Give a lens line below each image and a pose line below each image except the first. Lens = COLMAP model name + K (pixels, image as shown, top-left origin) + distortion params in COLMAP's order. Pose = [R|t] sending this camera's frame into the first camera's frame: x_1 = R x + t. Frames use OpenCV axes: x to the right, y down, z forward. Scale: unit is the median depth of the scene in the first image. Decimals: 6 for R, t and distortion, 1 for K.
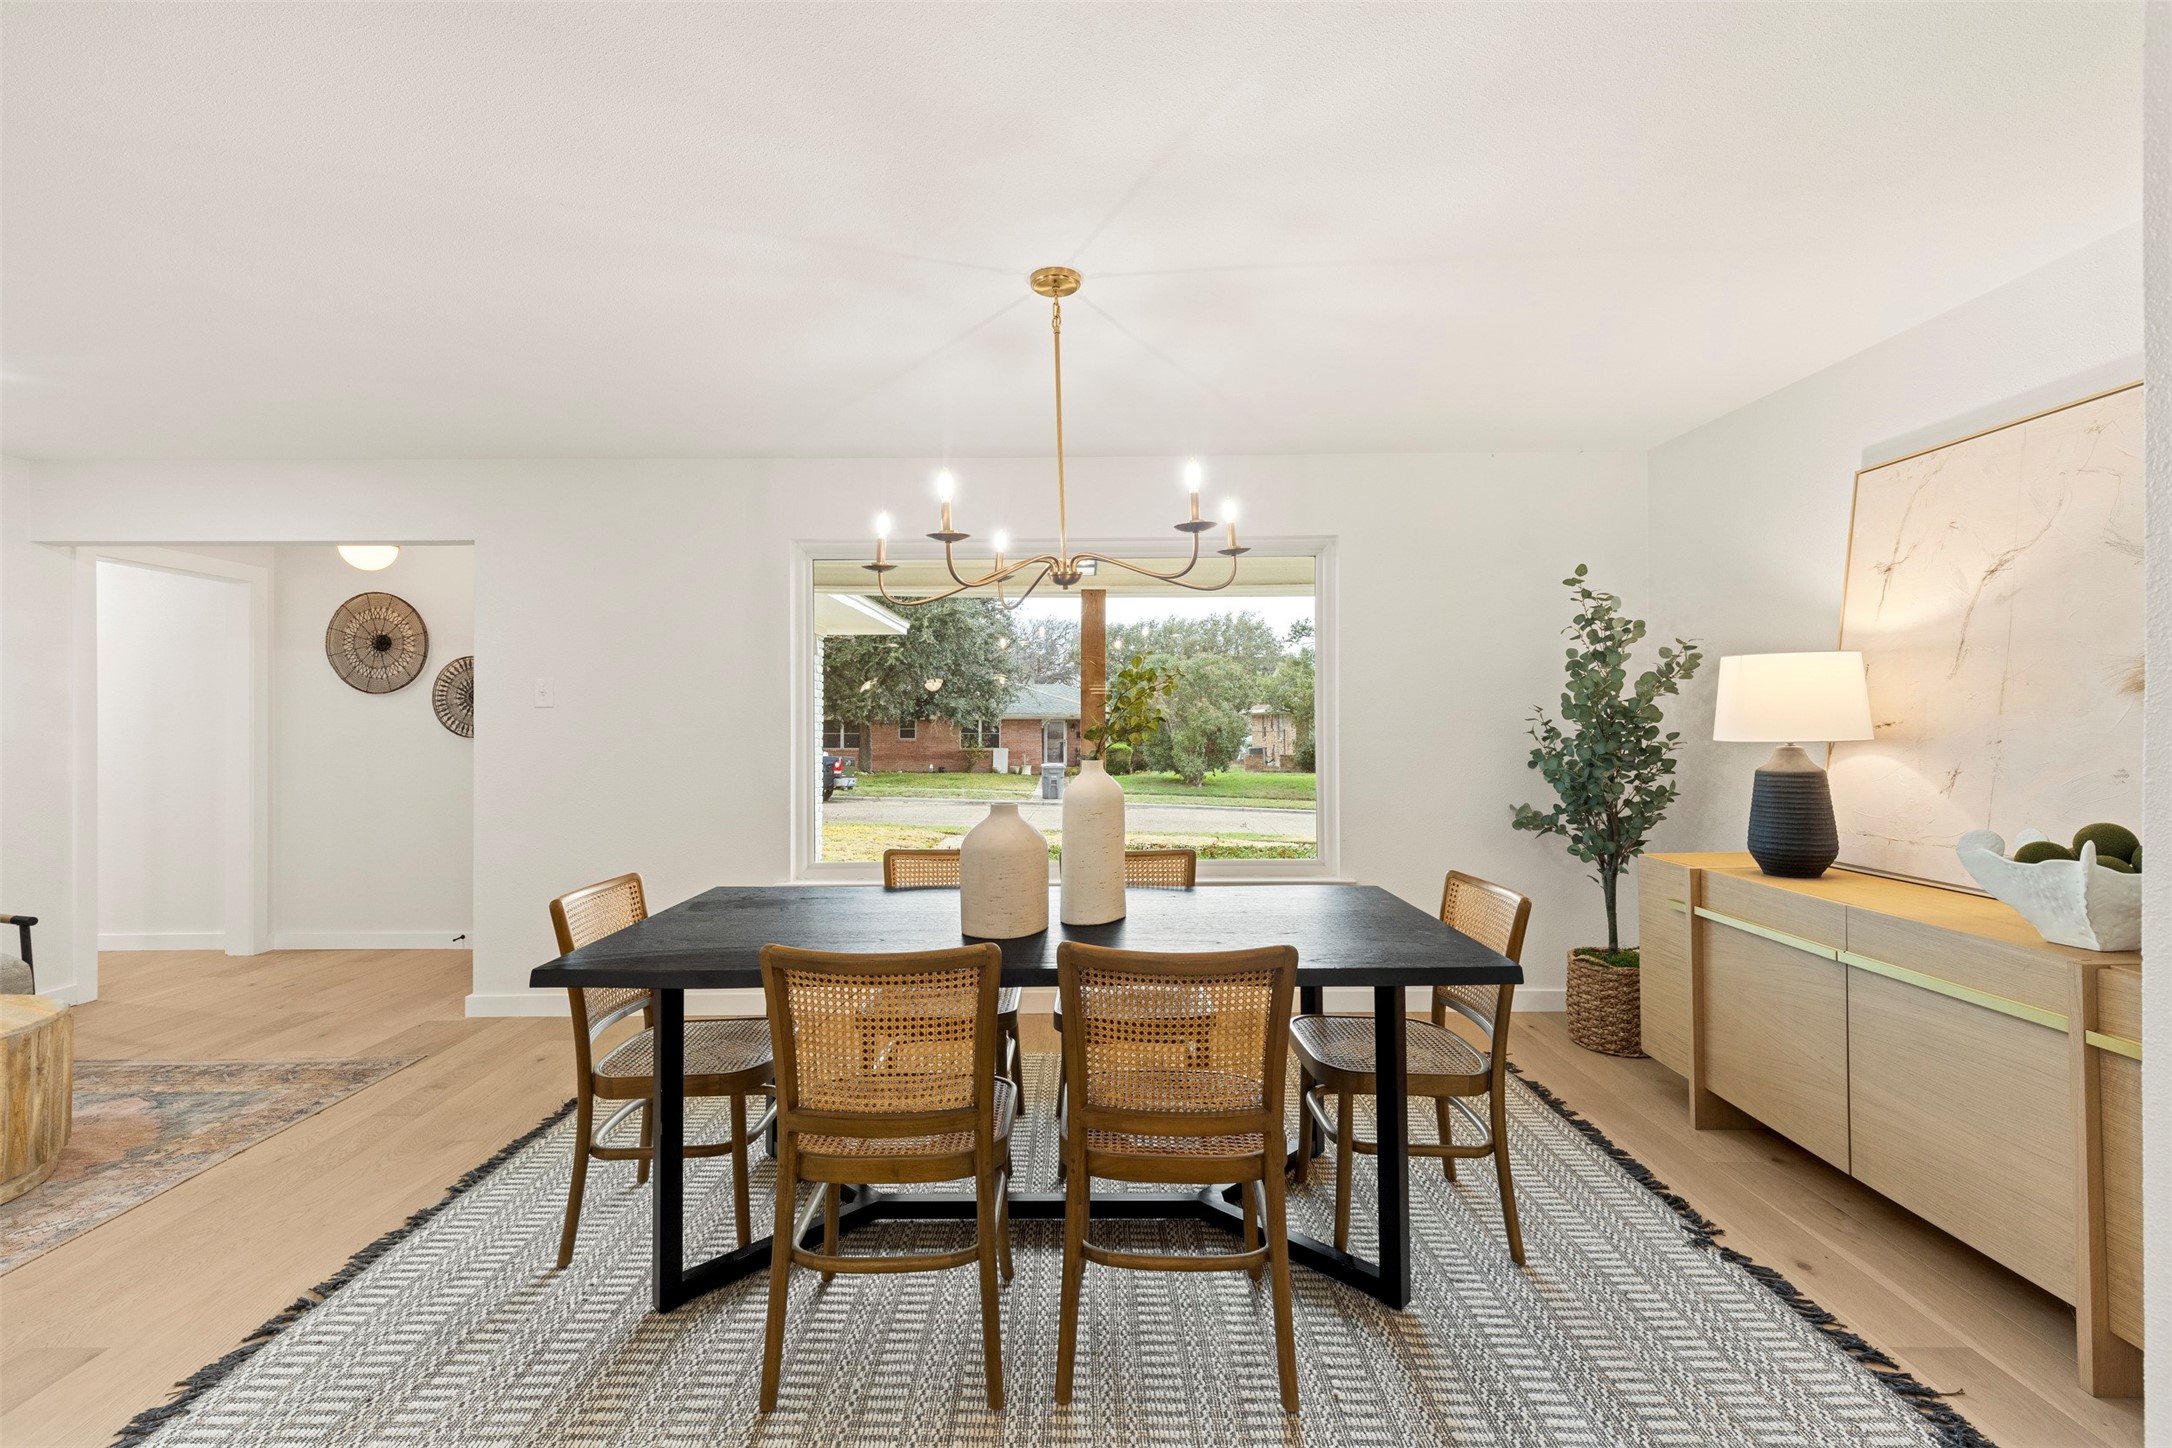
lens RADIAL K [[998.8, 0, 1087.0], [0, 998.8, 709.2], [0, 0, 1]] dist [0.017999, 0.000408]
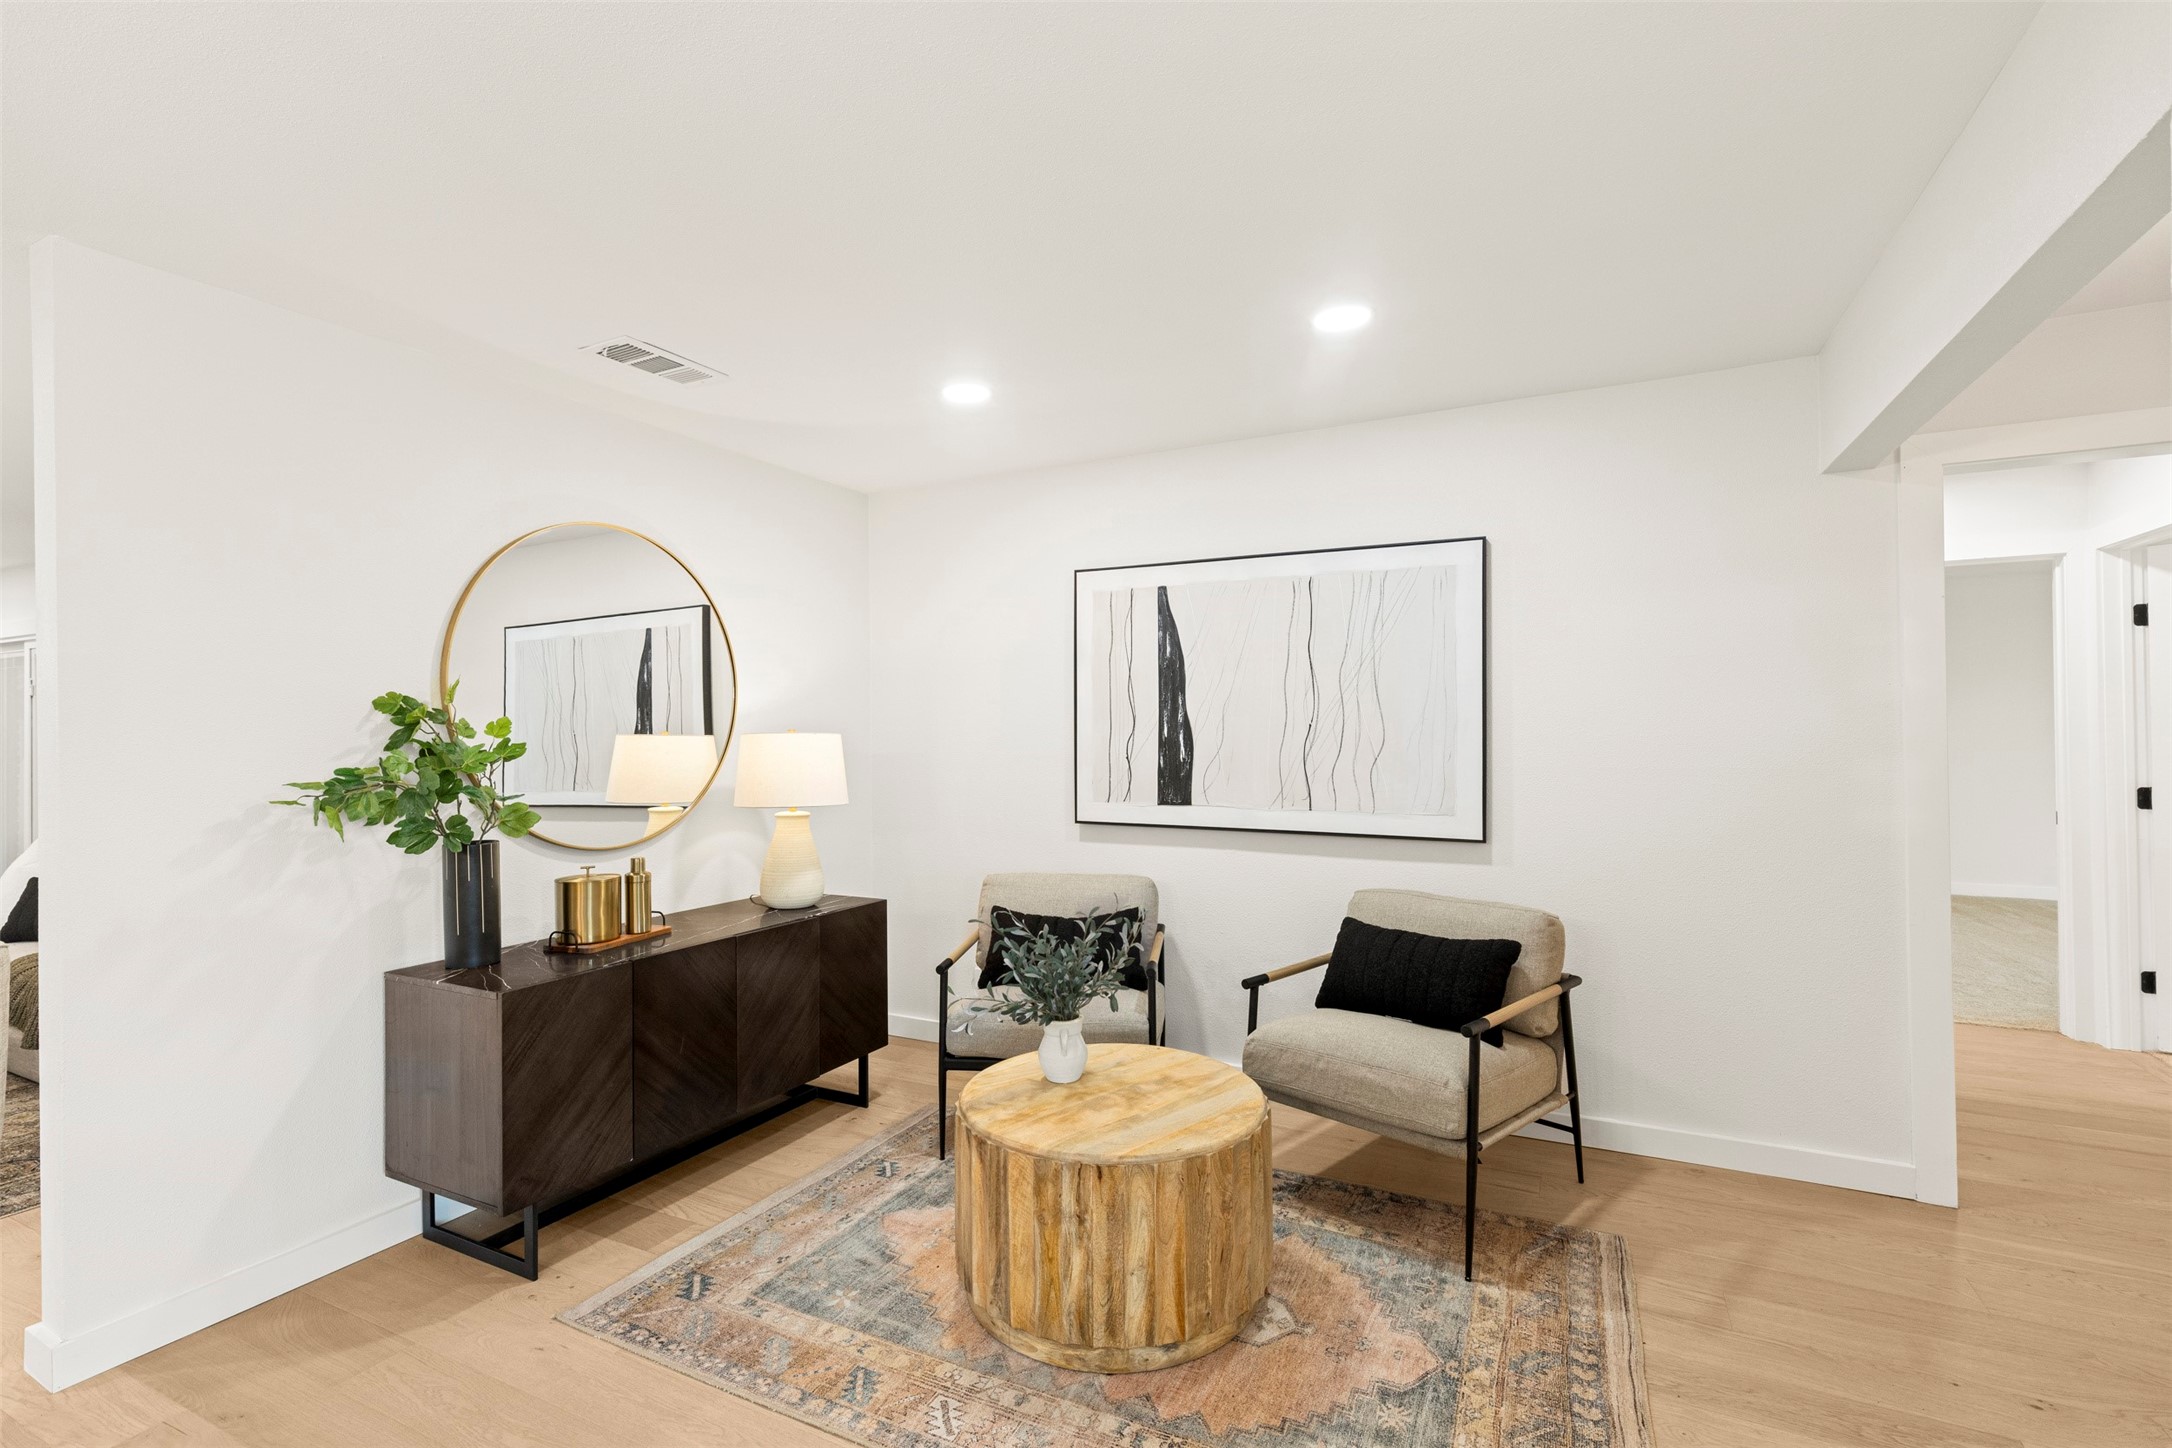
lens RADIAL K [[998.8, 0, 1087.0], [0, 998.8, 709.2], [0, 0, 1]] dist [0.017999, 0.000408]
pose [[-0.435505, -0.001889, -0.900184, -0.352894], [0.017505, 0.999791, -0.010567, -0.022990], [0.900016, -0.020360, -0.435381, 1.364386]]
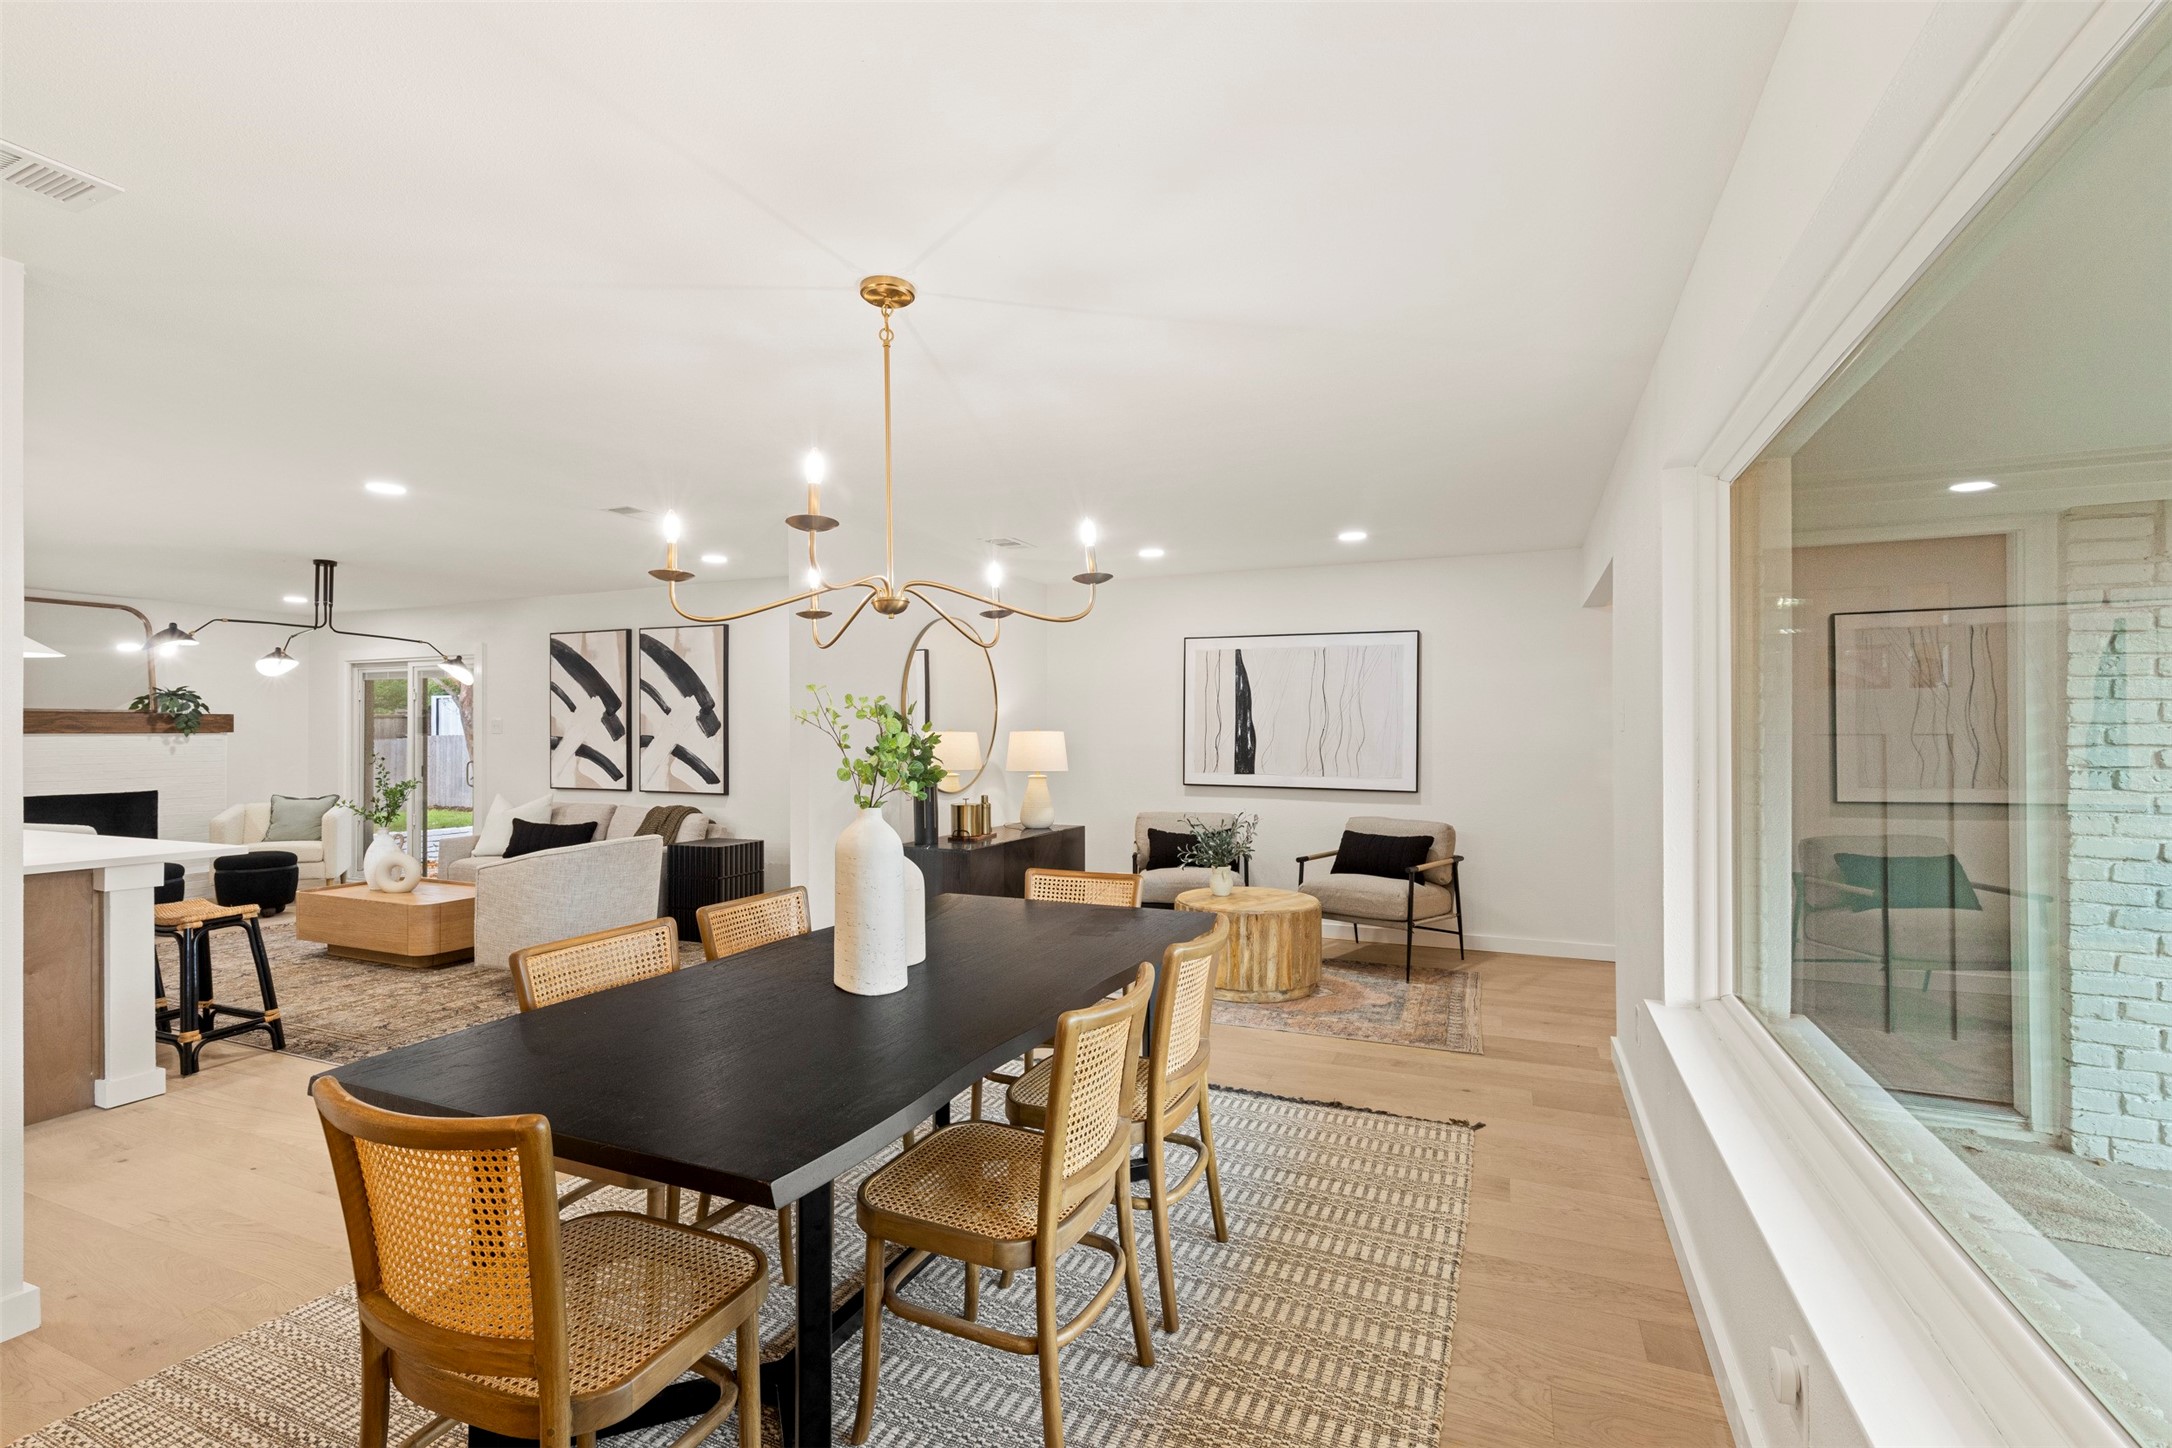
lens RADIAL K [[998.8, 0, 1087.0], [0, 998.8, 709.2], [0, 0, 1]] dist [0.017999, 0.000408]
pose [[-0.380624, -0.006716, -0.924705, 0.743398], [0.008851, 0.999901, -0.010905, -0.037089], [0.924687, -0.012335, -0.380527, 1.441248]]
